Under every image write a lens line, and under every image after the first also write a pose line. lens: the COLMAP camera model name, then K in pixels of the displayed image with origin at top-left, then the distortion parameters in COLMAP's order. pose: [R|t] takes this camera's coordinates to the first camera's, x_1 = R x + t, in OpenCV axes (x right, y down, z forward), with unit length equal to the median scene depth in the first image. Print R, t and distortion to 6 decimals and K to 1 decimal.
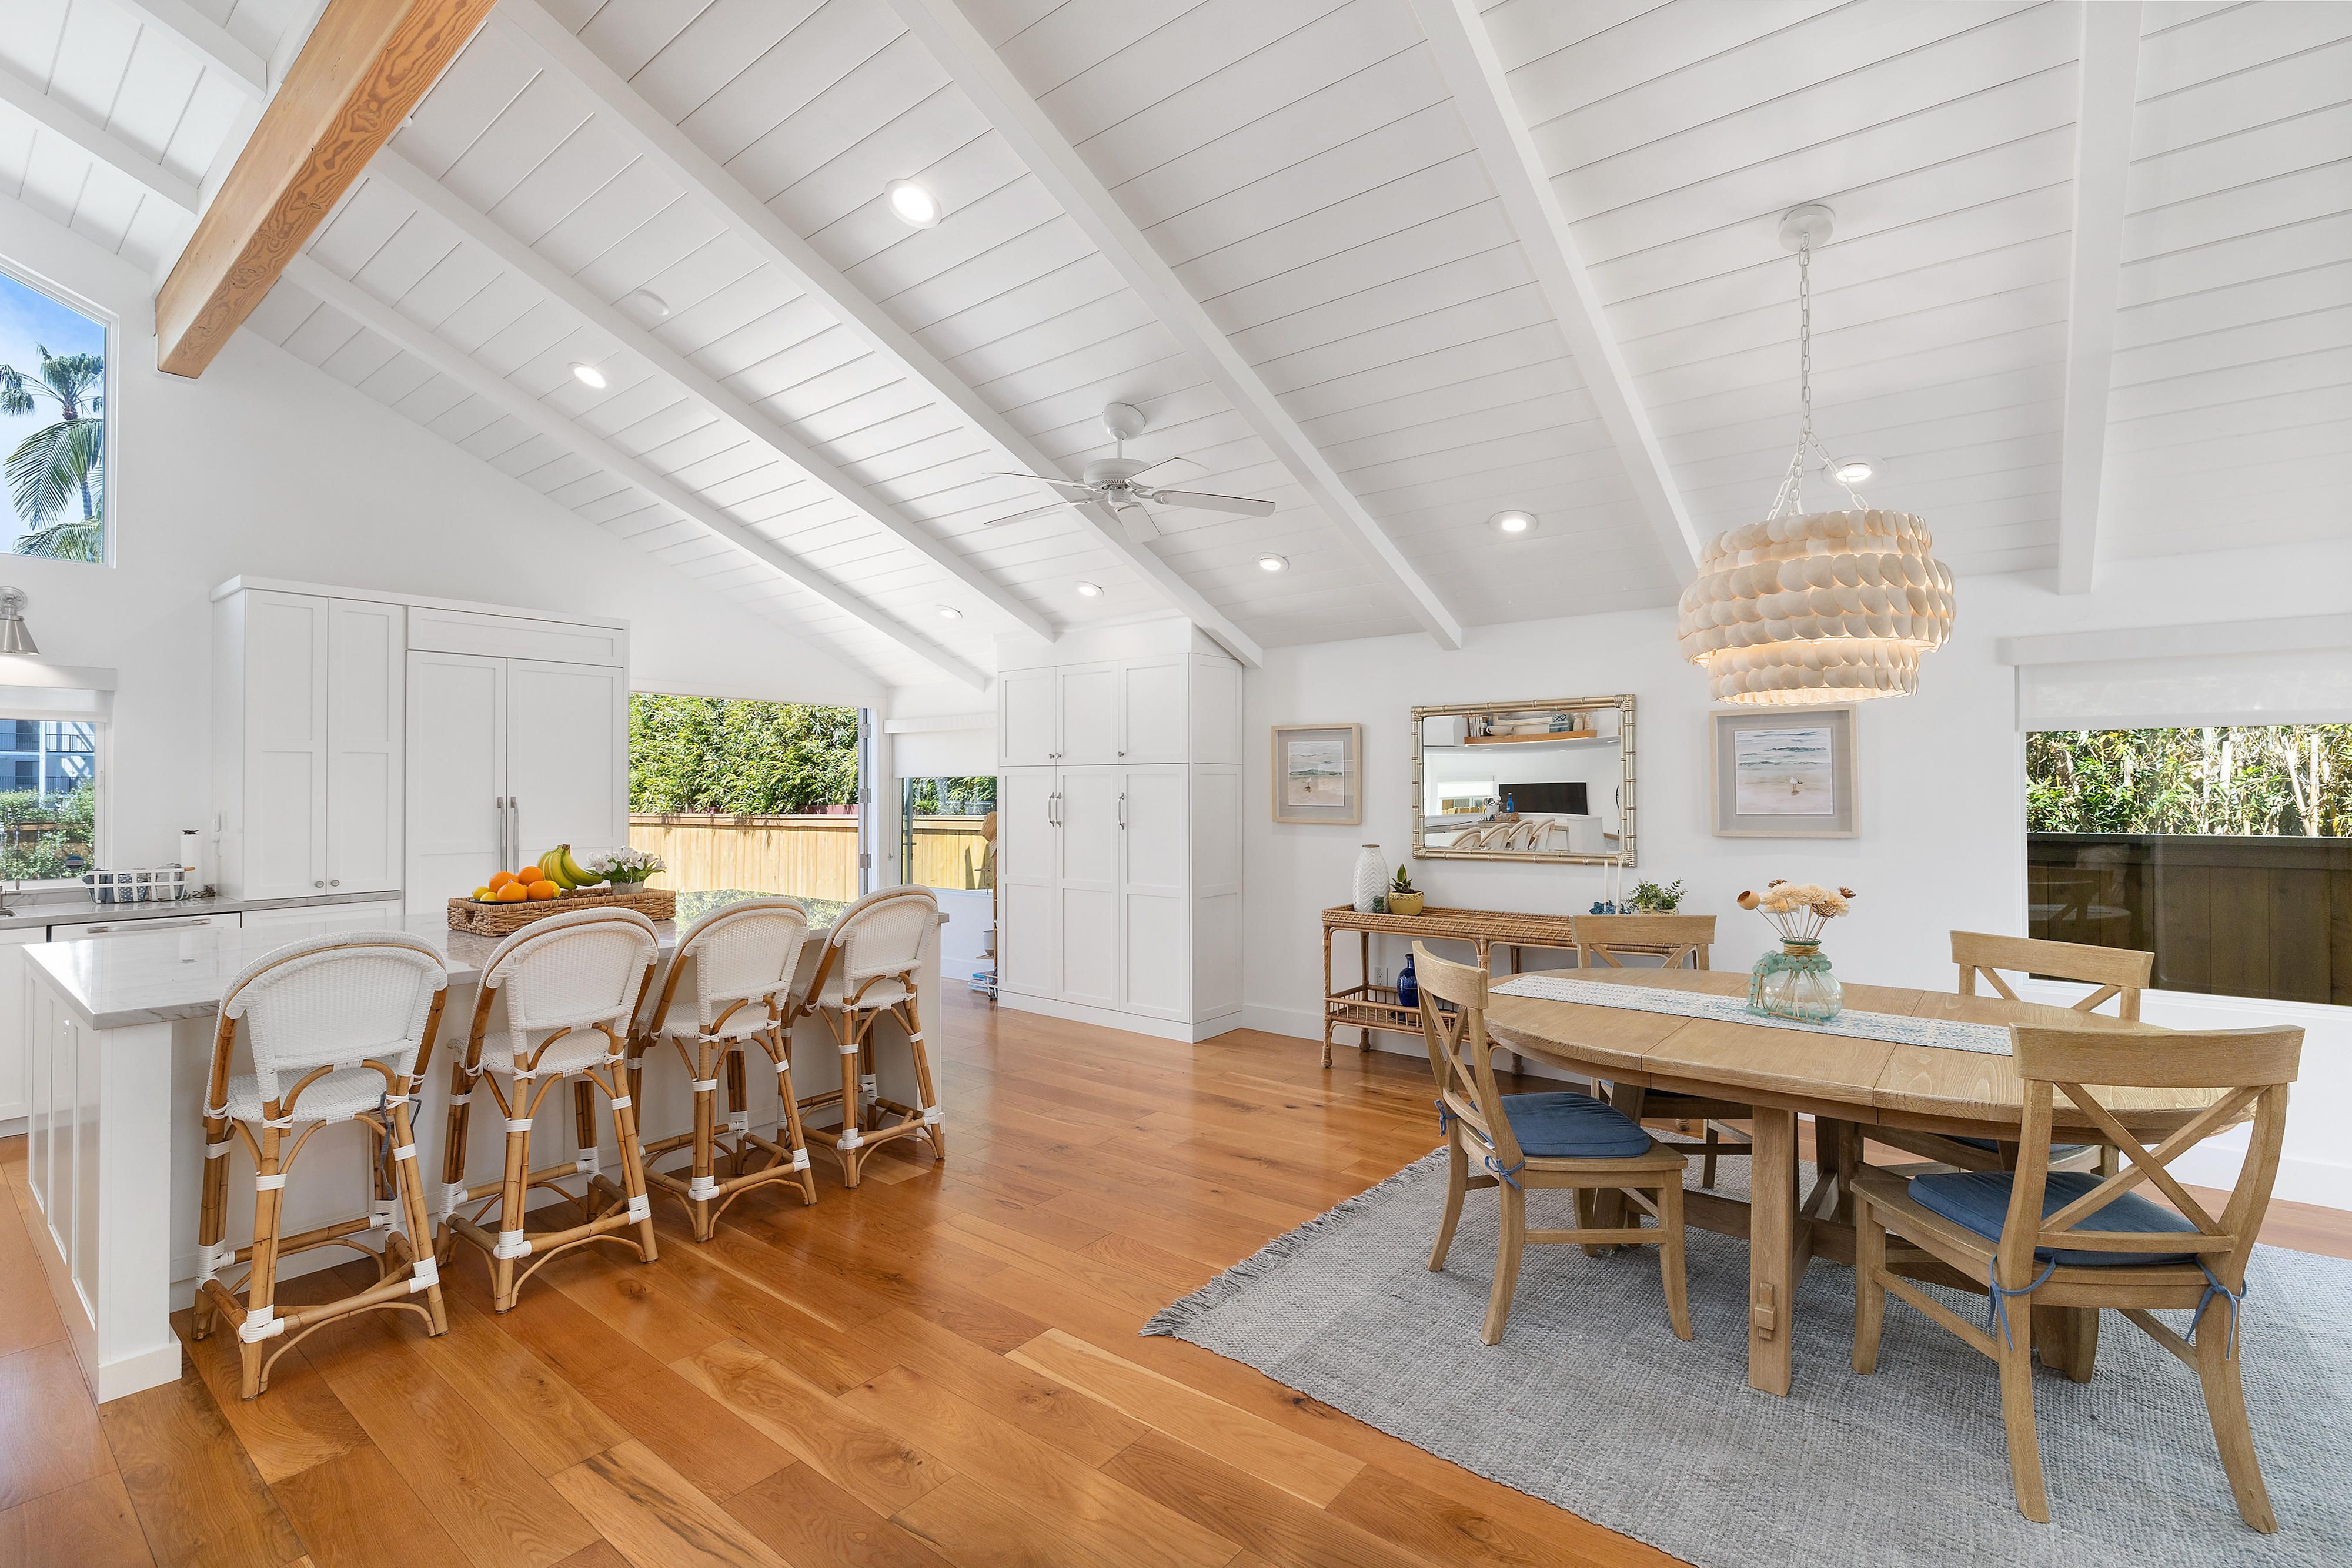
lens RADIAL K [[1052.7, 0, 1200.0], [0, 1052.7, 779.4], [0, 0, 1]] dist [-0.004954, -0.000262]
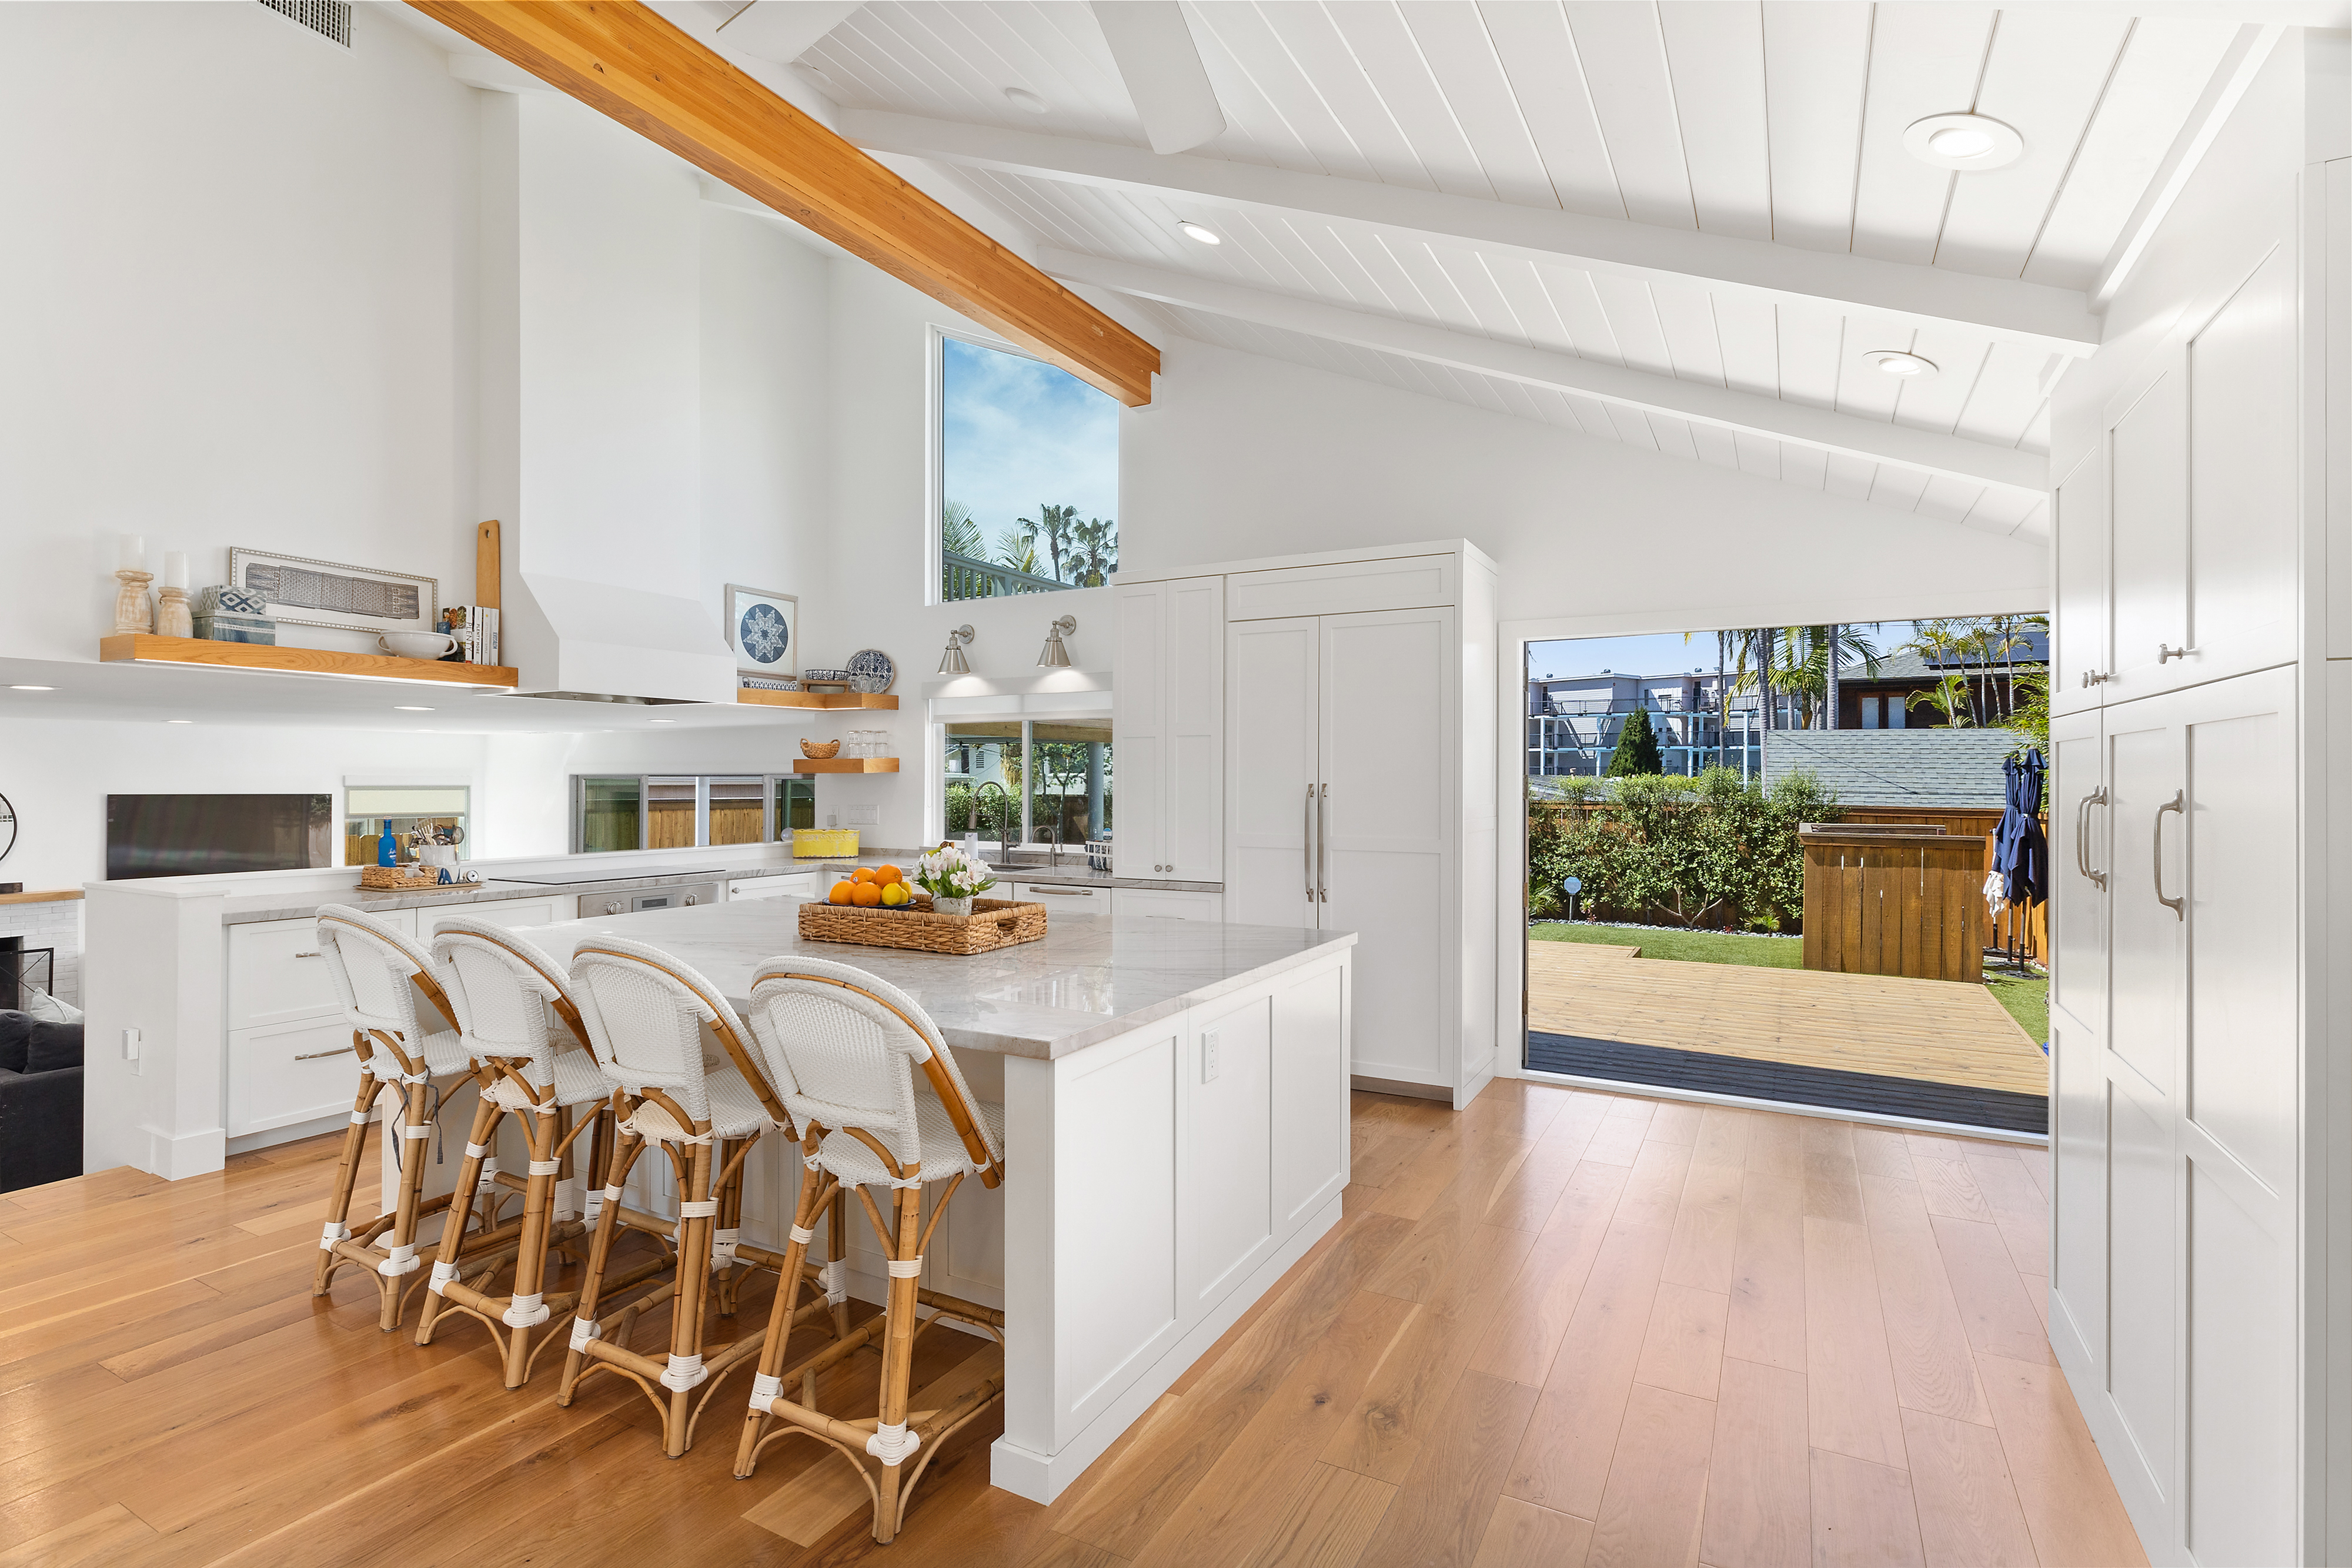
lens RADIAL K [[1129.6, 0, 1180.2], [0, 1129.6, 777.0], [0, 0, 1]] dist [-0.004039, 0.000973]
pose [[0.170317, 0.003045, -0.985385, 0.199311], [0.005791, 0.999975, 0.004091, 0.007572], [0.985372, -0.006403, 0.170295, 0.737812]]
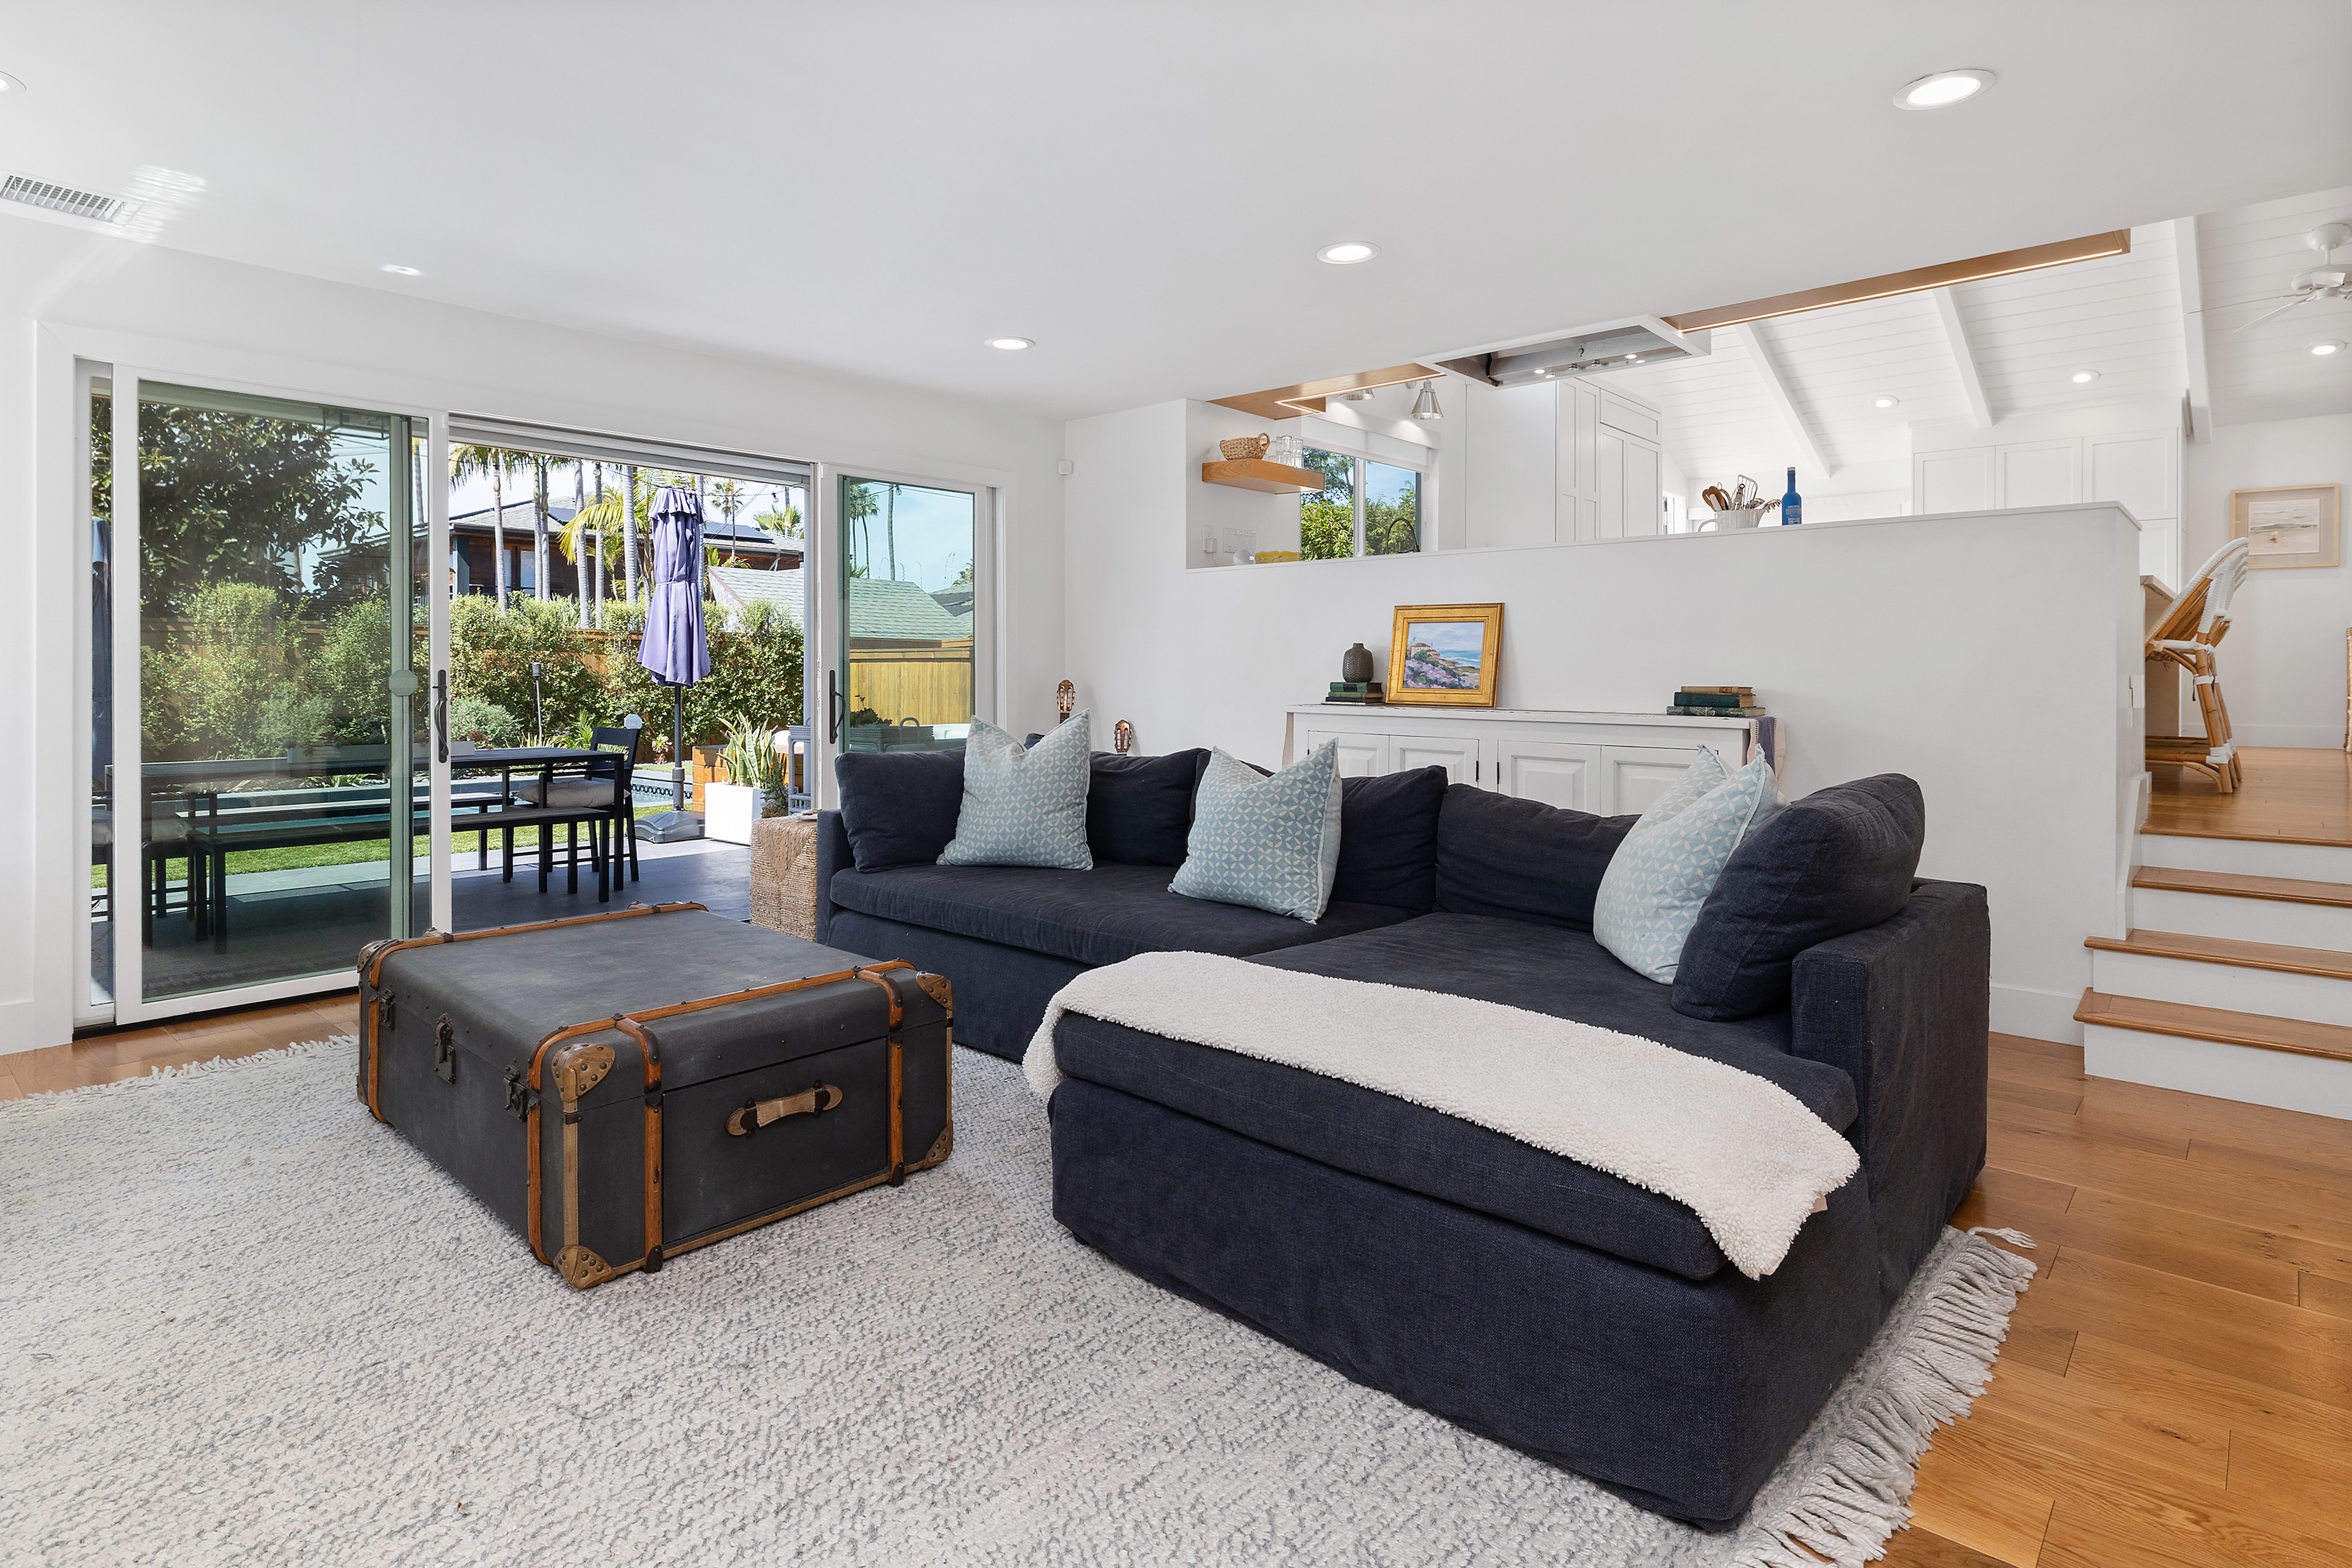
lens RADIAL K [[1199.4, 0, 1214.7], [0, 1199.4, 676.8], [0, 0, 1]] dist [-0.002642, -0.000269]
pose [[0.999353, 0.005179, -0.035599, -0.977242], [-0.004753, 0.999916, 0.012041, 0.141744], [0.035658, -0.011864, 0.999294, -0.356690]]
